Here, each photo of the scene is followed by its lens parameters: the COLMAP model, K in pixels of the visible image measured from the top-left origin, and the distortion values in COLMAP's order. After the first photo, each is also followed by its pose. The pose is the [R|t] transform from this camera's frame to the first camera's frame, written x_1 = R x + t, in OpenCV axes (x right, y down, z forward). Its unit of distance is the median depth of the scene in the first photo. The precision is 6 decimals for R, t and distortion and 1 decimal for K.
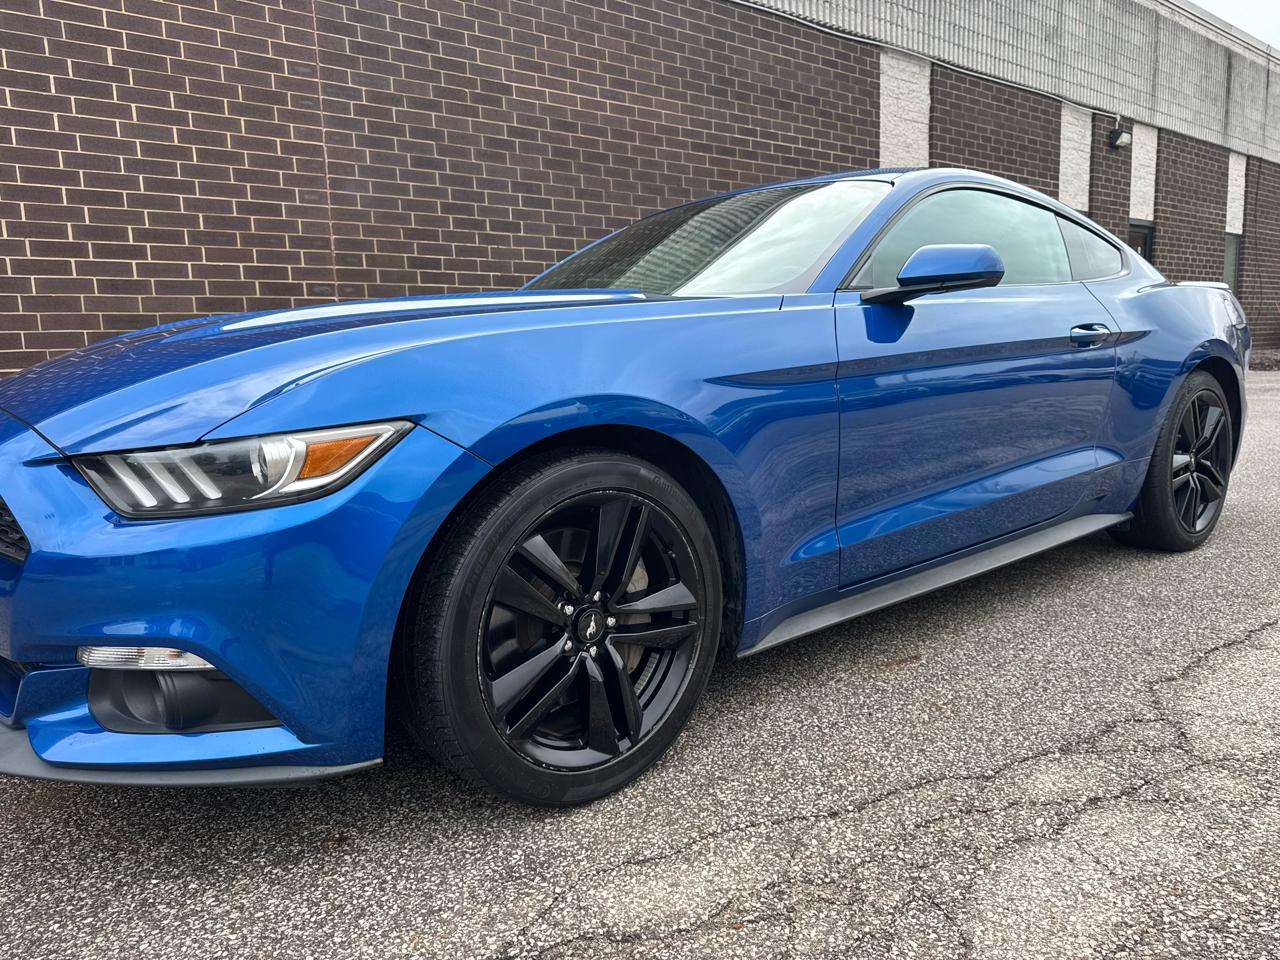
lens RADIAL K [[913.1, 0, 643.3], [0, 913.1, 484.9], [0, 0, 1]] dist [0.015882, -0.017152]
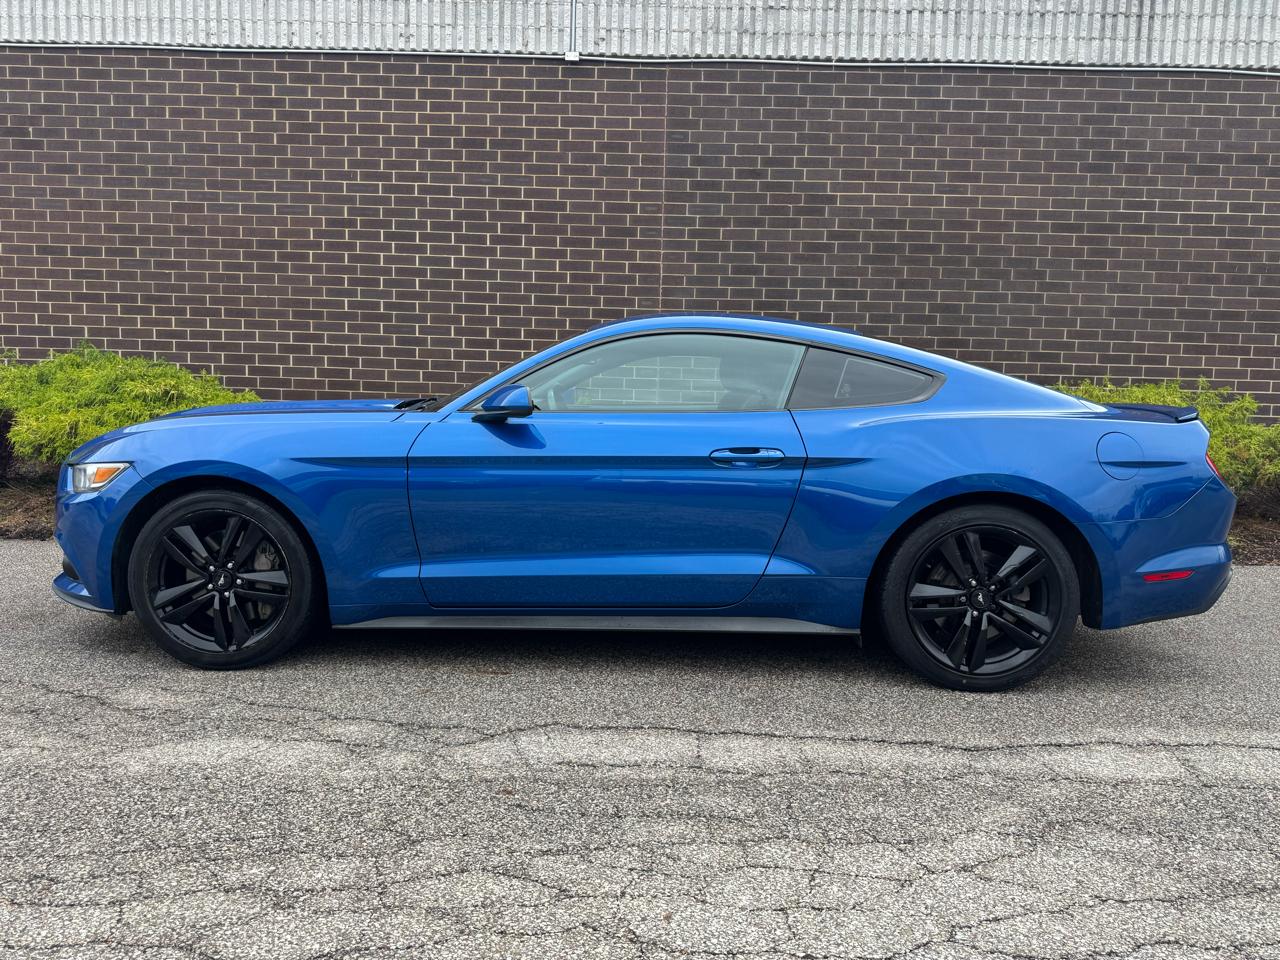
lens RADIAL K [[913.1, 0, 643.9], [0, 913.1, 479.4], [0, 0, 1]] dist [0.015882, -0.017152]
pose [[0.750537, 0.107850, -0.651968, 1.226946], [-0.149111, 0.988787, -0.008088, -0.113628], [0.643786, 0.103286, 0.758203, 0.053928]]
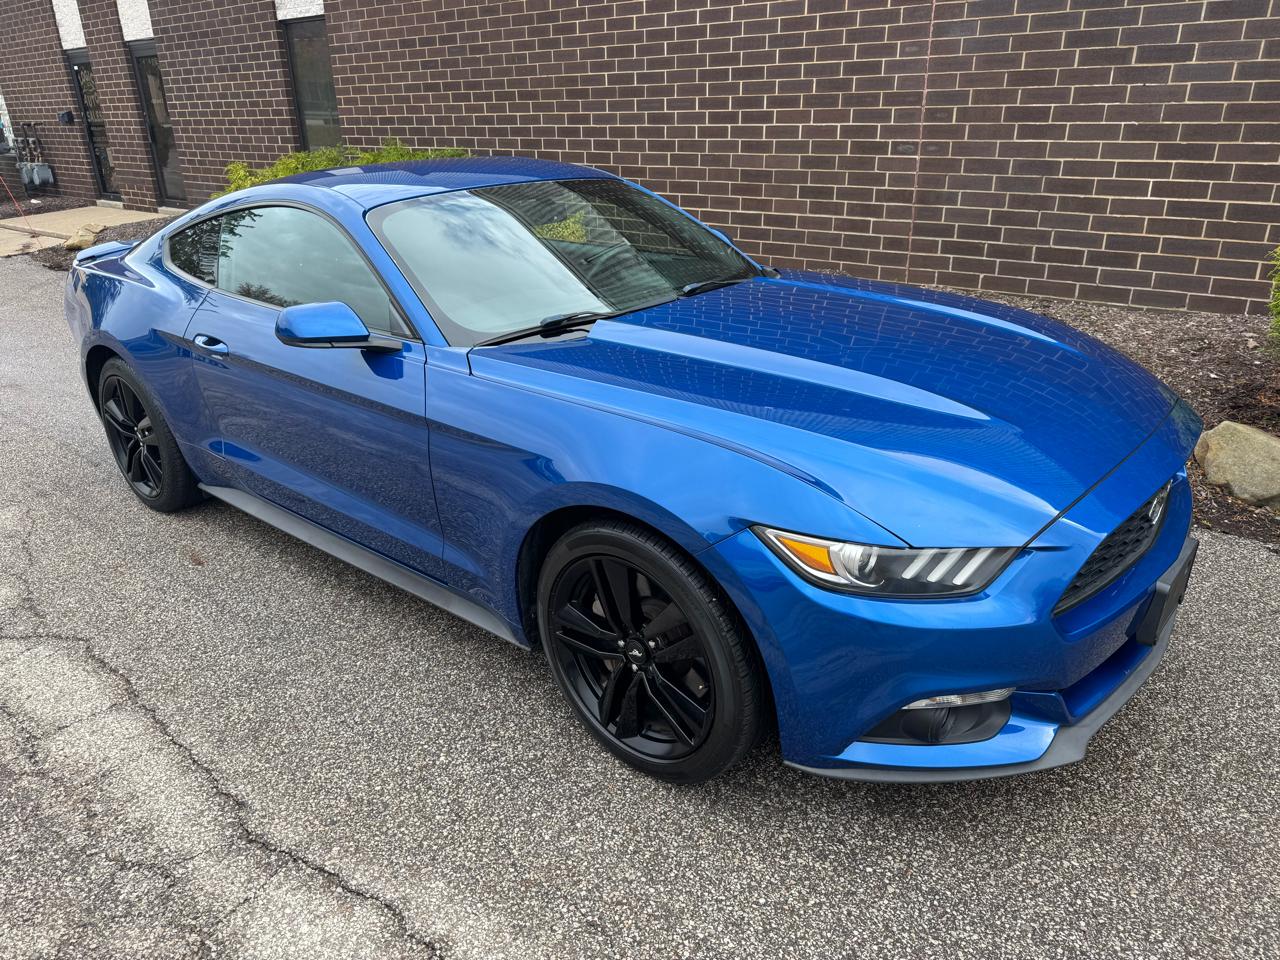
lens RADIAL K [[913.1, 0, 632.6], [0, 913.1, 487.4], [0, 0, 1]] dist [0.015882, -0.017152]
pose [[0.164144, 0.403946, -0.899935, 1.531966], [-0.134845, 0.912934, 0.385186, -0.524784], [0.977176, 0.058125, 0.204323, 1.263318]]
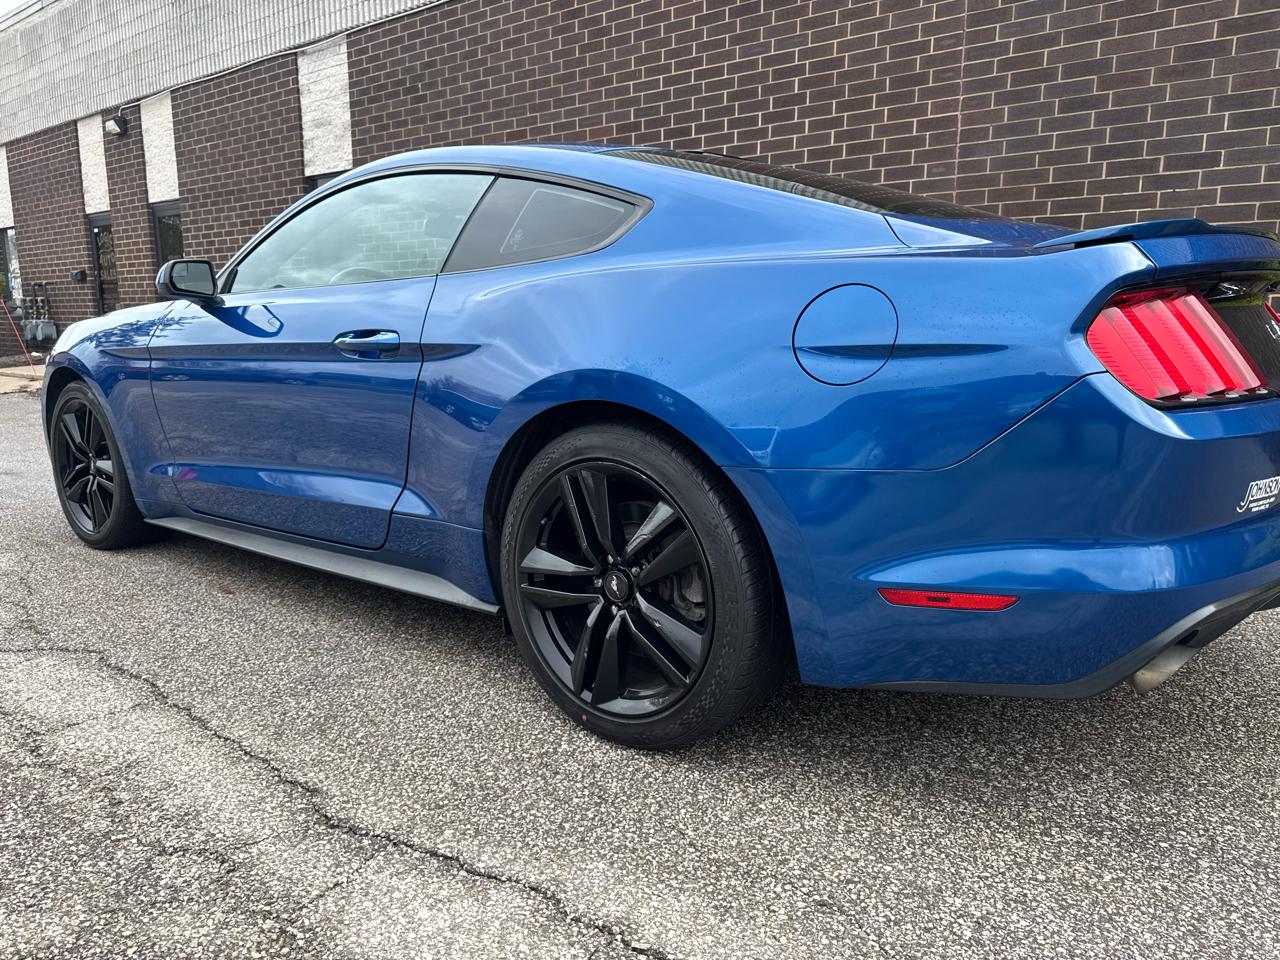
lens RADIAL K [[913.1, 0, 635.5], [0, 913.1, 487.8], [0, 0, 1]] dist [0.015882, -0.017152]
pose [[0.193693, 0.206678, -0.959045, 1.451773], [-0.153448, 0.971908, 0.178459, -0.238076], [0.968988, 0.112598, 0.219966, 1.151932]]
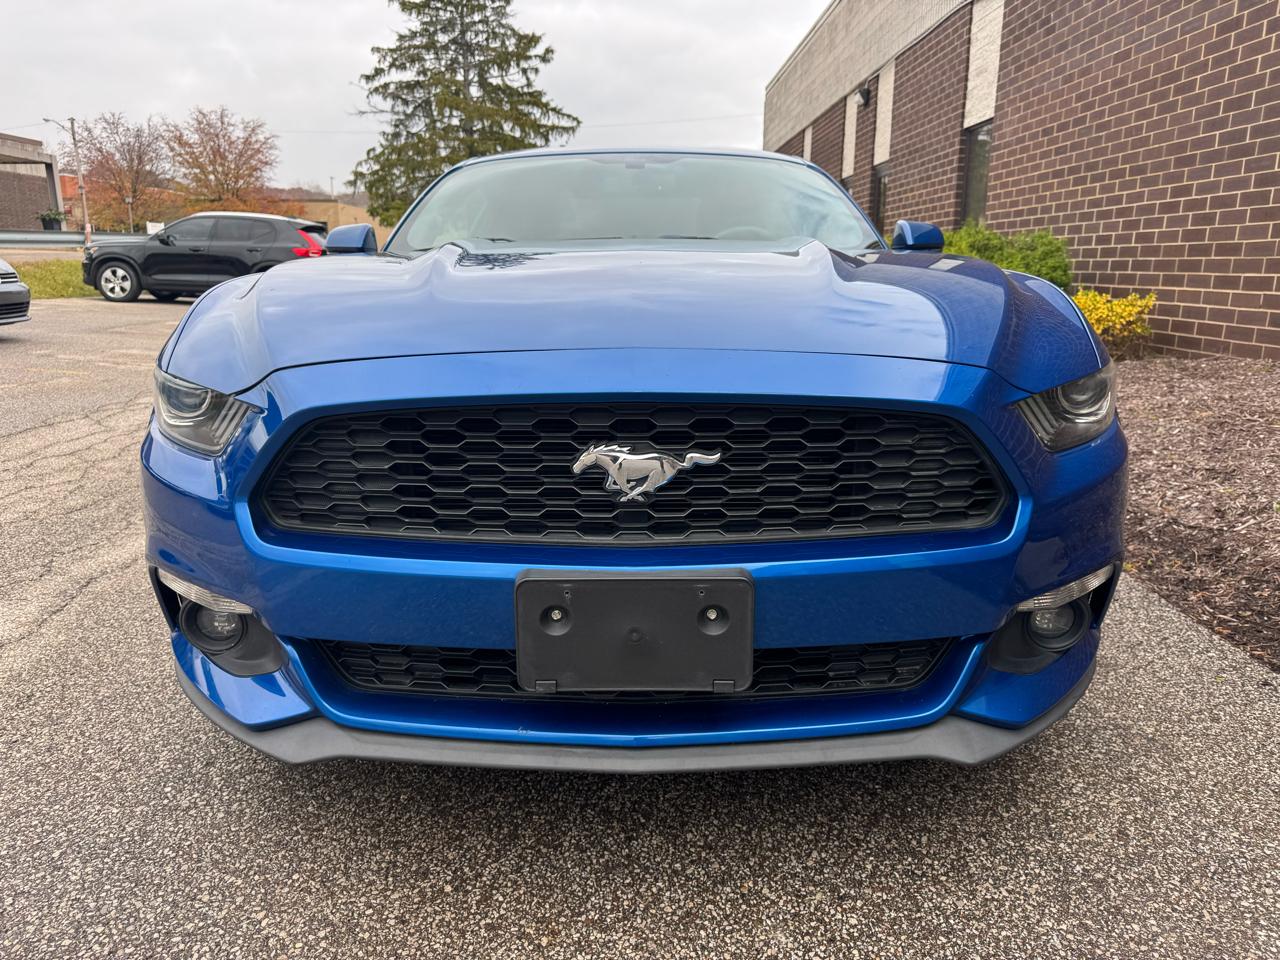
lens RADIAL K [[913.1, 0, 630.9], [0, 913.1, 475.0], [0, 0, 1]] dist [0.015882, -0.017152]
pose [[-0.644941, 0.196344, -0.738580, 1.222931], [-0.100544, 0.936234, 0.336685, -0.413045], [0.757590, 0.291402, -0.584075, 2.179790]]
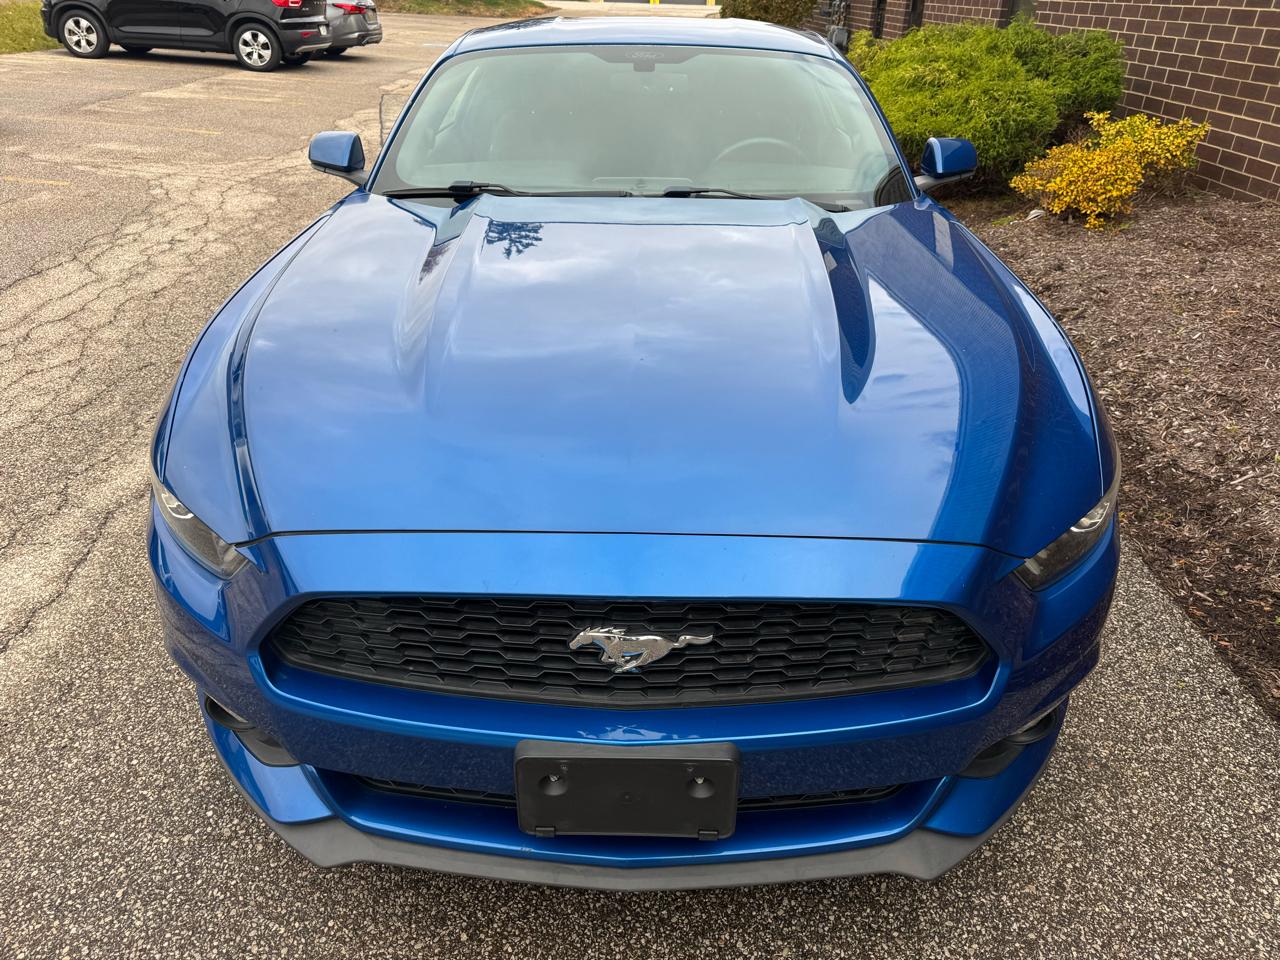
lens RADIAL K [[913.1, 0, 634.2], [0, 913.1, 478.2], [0, 0, 1]] dist [0.015882, -0.017152]
pose [[-0.653323, 0.376669, -0.656726, 1.156758], [-0.111408, 0.810172, 0.575508, -0.615219], [0.748837, 0.449157, -0.487340, 2.103243]]
